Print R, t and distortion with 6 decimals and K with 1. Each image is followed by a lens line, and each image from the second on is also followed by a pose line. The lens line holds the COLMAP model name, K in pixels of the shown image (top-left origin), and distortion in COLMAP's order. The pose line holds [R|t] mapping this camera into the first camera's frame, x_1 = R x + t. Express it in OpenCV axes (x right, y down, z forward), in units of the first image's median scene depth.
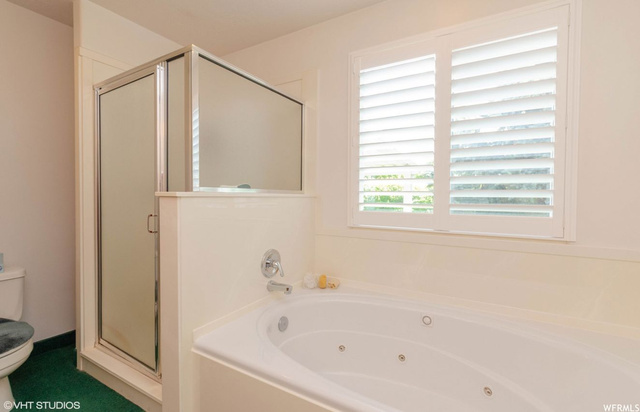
lens RADIAL K [[287.0, 0, 318.9], [0, 287.0, 204.1], [0, 0, 1]] dist [0.005010, -0.000792]
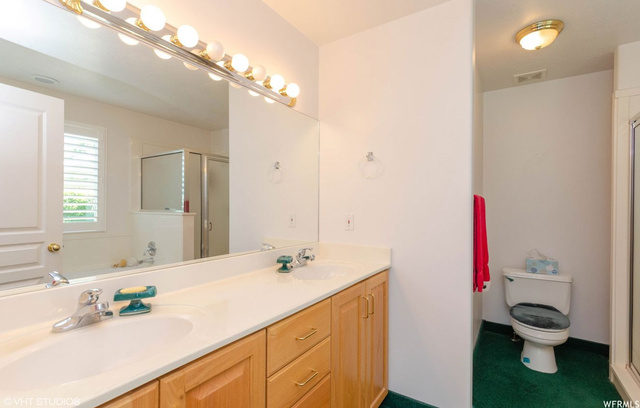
lens RADIAL K [[287.0, 0, 319.4], [0, 287.0, 203.0], [0, 0, 1]] dist [0.005010, -0.000792]
pose [[-0.062508, -0.016559, -0.997907, 0.359258], [-0.041320, 0.999048, -0.013990, -0.043285], [0.997189, 0.040359, -0.063132, -0.064689]]
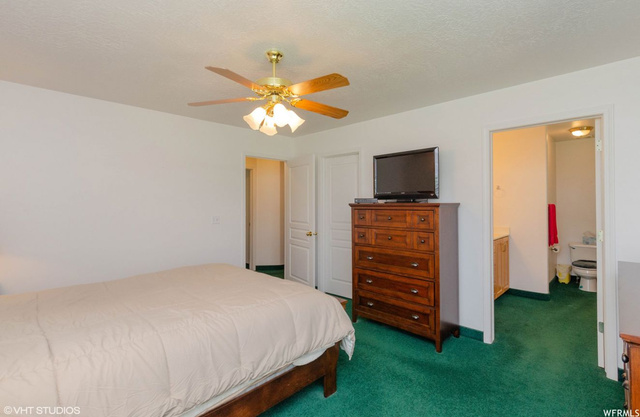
lens RADIAL K [[304.0, 0, 316.4], [0, 304.0, 196.5], [0, 0, 1]] dist [0.001751, -0.000085]
pose [[-0.242741, -0.017722, -0.969929, 2.163926], [-0.033370, 0.999394, -0.009909, -0.085500], [0.969517, 0.029961, -0.243186, -0.813851]]
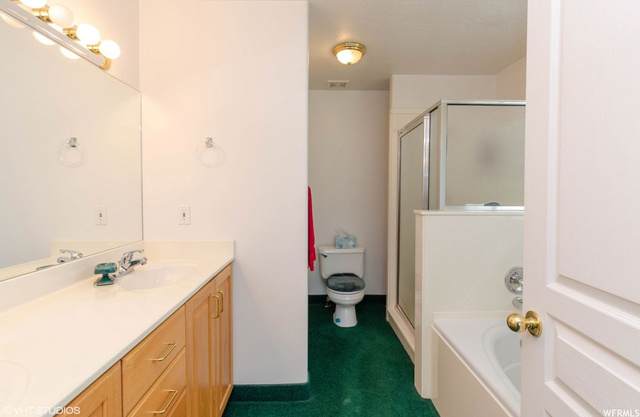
lens RADIAL K [[304.0, 0, 309.7], [0, 304.0, 198.3], [0, 0, 1]] dist [0.001751, -0.000085]
pose [[0.498605, 0.013501, -0.866724, 0.354223], [-0.026004, 0.999662, 0.000612, -0.058891], [0.866439, 0.022233, 0.498788, -0.165789]]
